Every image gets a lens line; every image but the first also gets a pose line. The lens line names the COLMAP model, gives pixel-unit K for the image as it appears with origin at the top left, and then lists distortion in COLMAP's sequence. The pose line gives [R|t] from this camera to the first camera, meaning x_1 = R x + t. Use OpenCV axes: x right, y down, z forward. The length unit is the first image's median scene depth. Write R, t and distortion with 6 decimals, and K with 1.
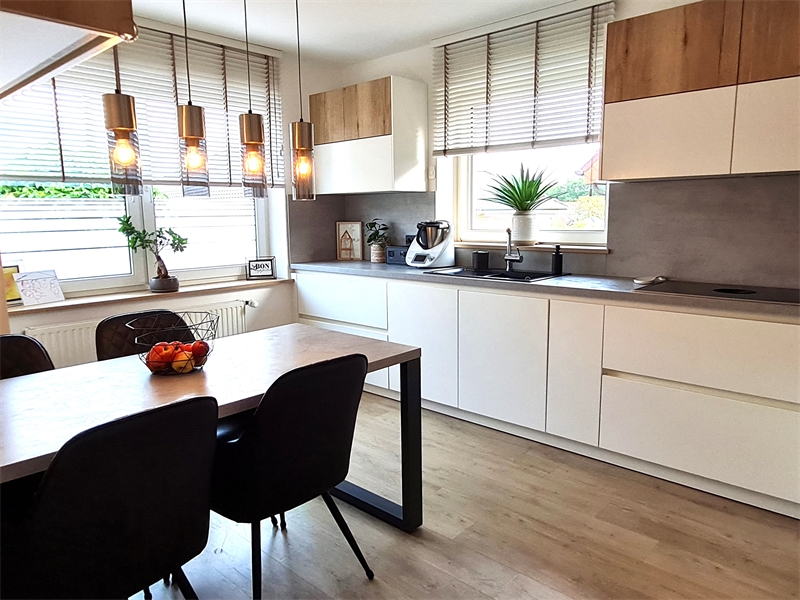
lens RADIAL K [[542.3, 0, 400.0], [0, 542.3, 300.0], [0, 0, 1]] dist [0.002133, 0.002209]
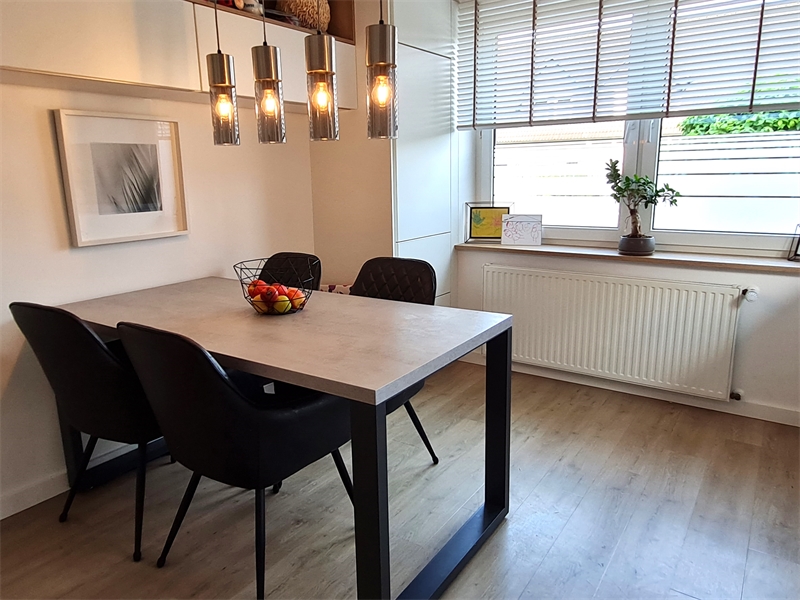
lens RADIAL K [[583.0, 0, 398.6], [0, 583.0, 288.4], [0, 0, 1]] dist [-0.001555, -0.001593]
pose [[0.128342, 0.206667, -0.969957, 0.417840], [-0.134888, 0.972594, 0.189381, -0.095487], [0.982514, 0.106531, 0.152702, 0.627555]]
